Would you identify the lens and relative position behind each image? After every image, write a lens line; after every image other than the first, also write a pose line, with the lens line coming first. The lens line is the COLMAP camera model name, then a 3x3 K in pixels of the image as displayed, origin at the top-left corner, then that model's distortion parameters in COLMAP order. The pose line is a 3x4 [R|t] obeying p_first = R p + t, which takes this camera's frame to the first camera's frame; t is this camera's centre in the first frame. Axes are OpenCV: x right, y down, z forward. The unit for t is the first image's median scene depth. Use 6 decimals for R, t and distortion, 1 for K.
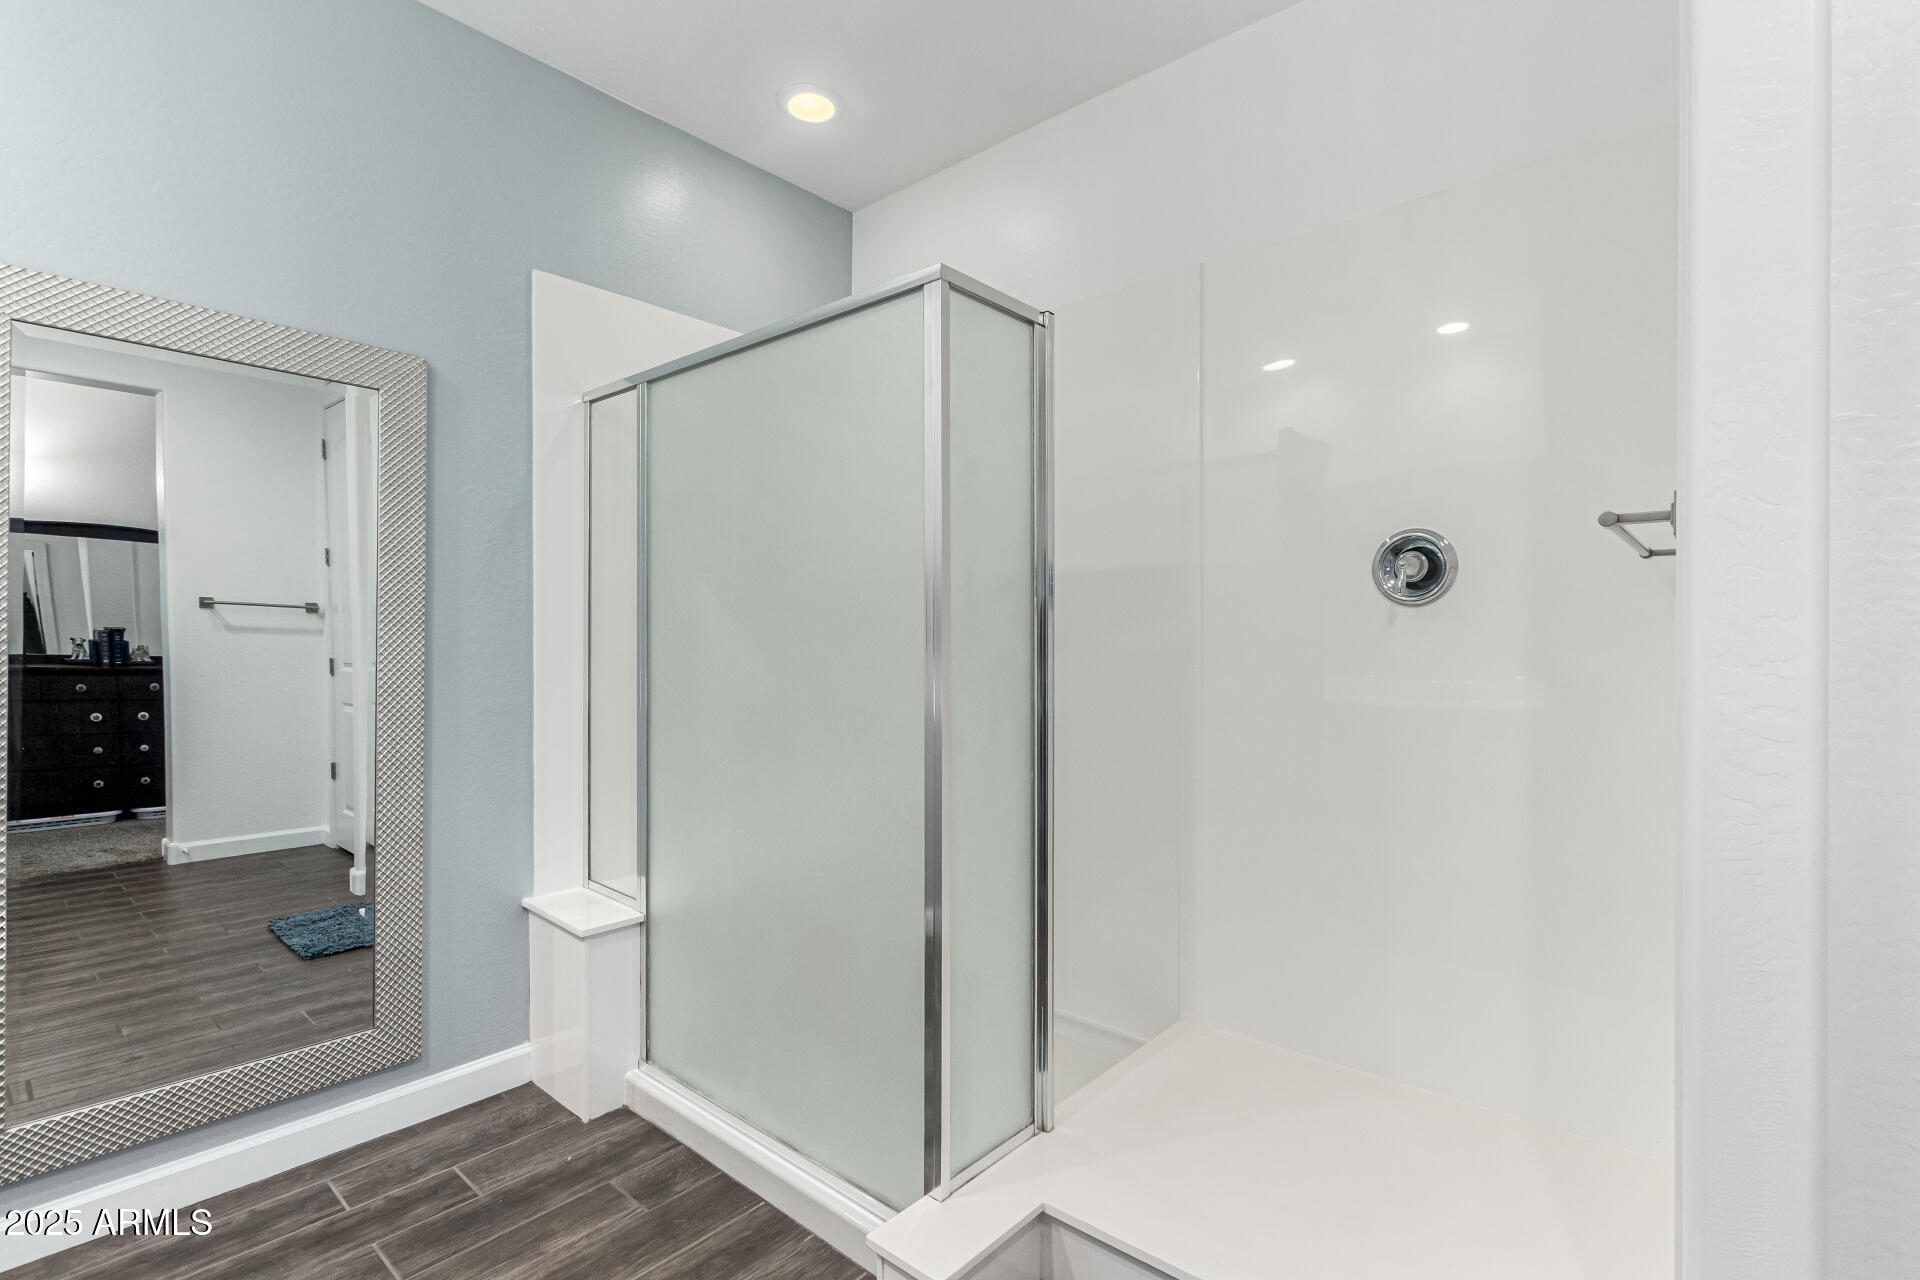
lens RADIAL K [[886.7, 0, 958.9], [0, 886.7, 641.6], [0, 0, 1]] dist [-0.002961, -0.000766]
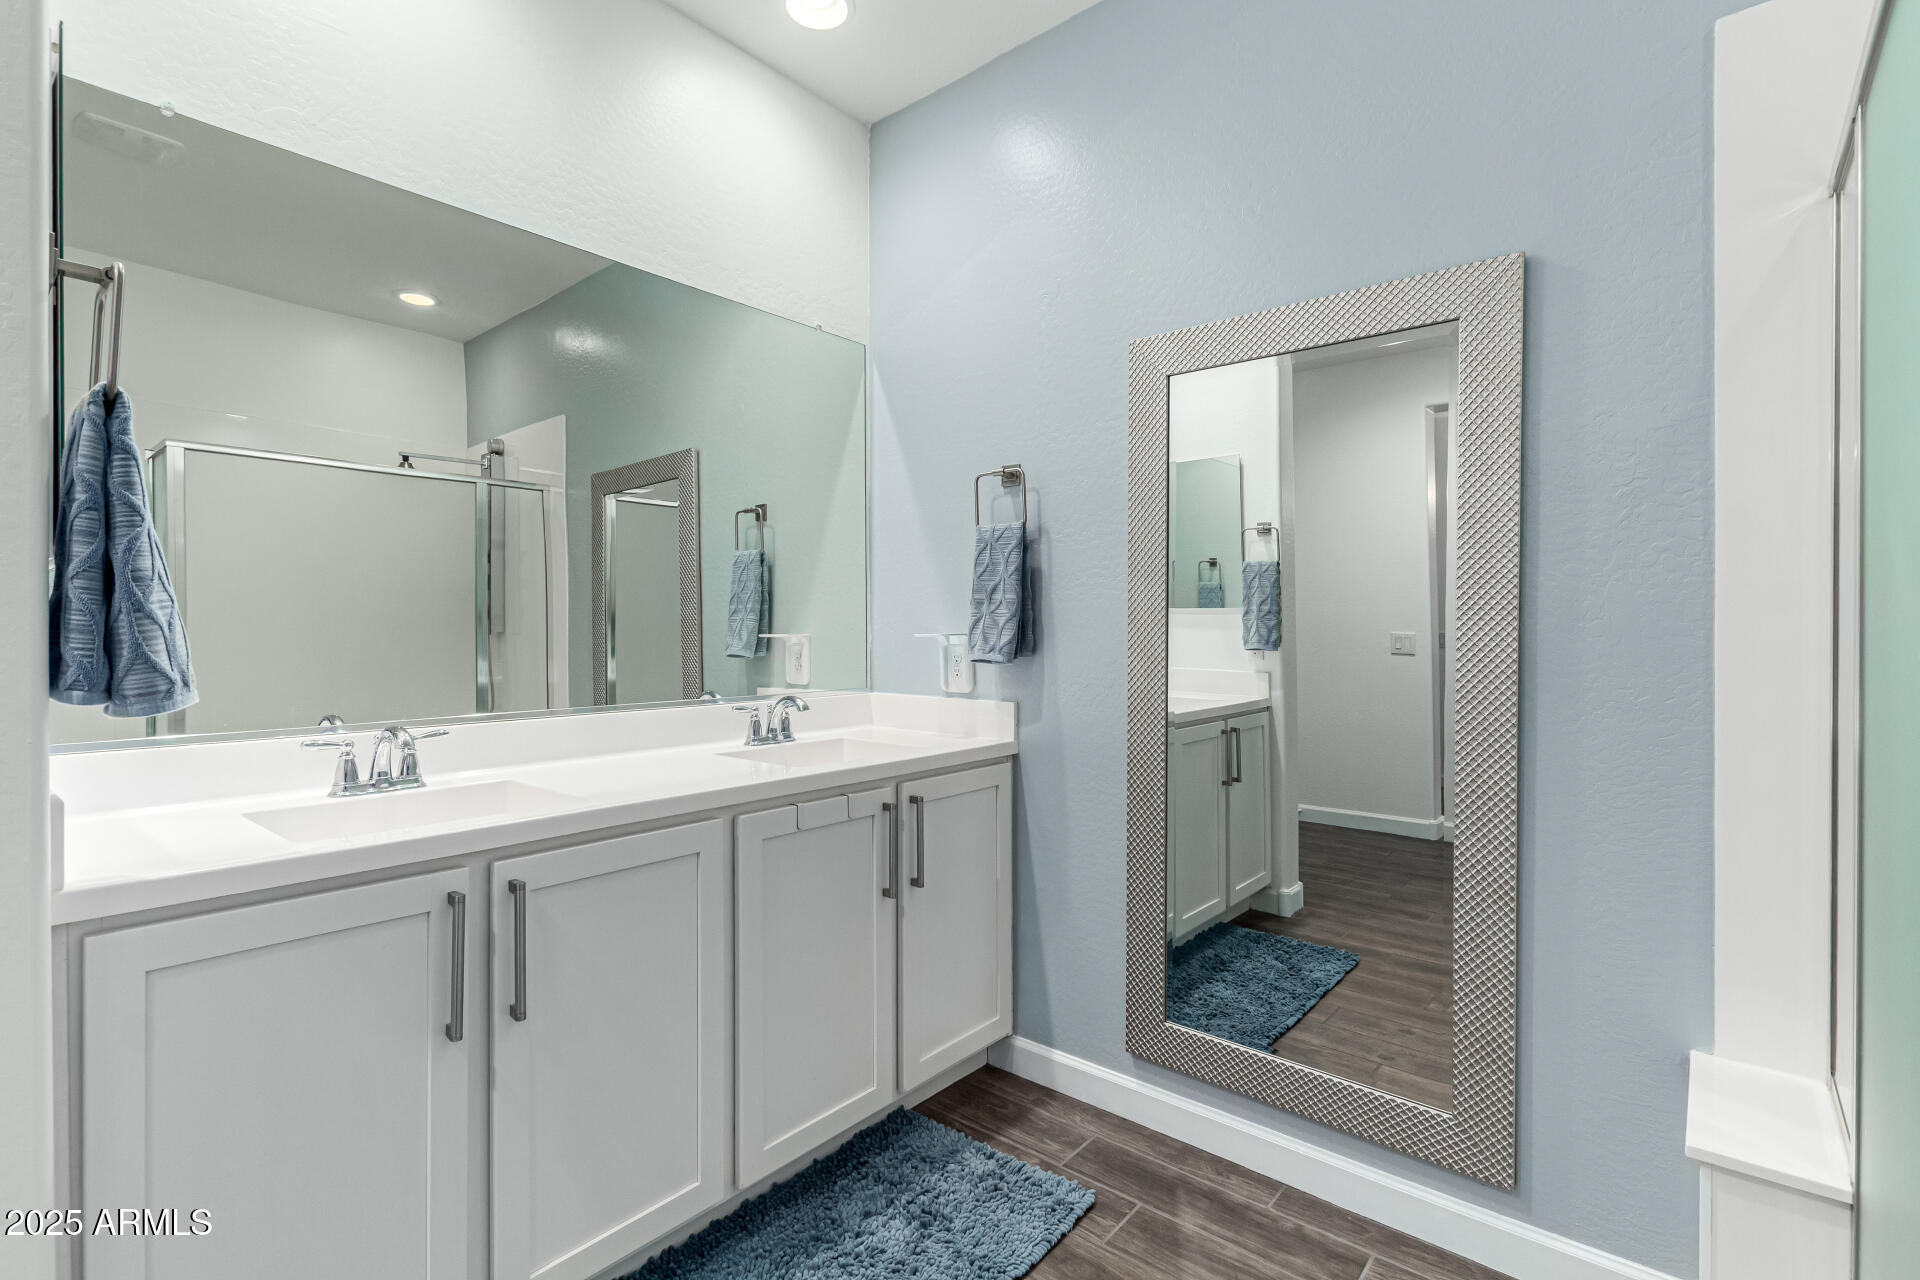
lens RADIAL K [[886.7, 0, 958.8], [0, 886.7, 635.7], [0, 0, 1]] dist [-0.002961, -0.000766]
pose [[0.012582, -0.000085, -0.999921, 0.130598], [-0.007513, 0.999972, -0.000180, 0.005017], [0.999893, 0.007515, 0.012581, 0.513178]]
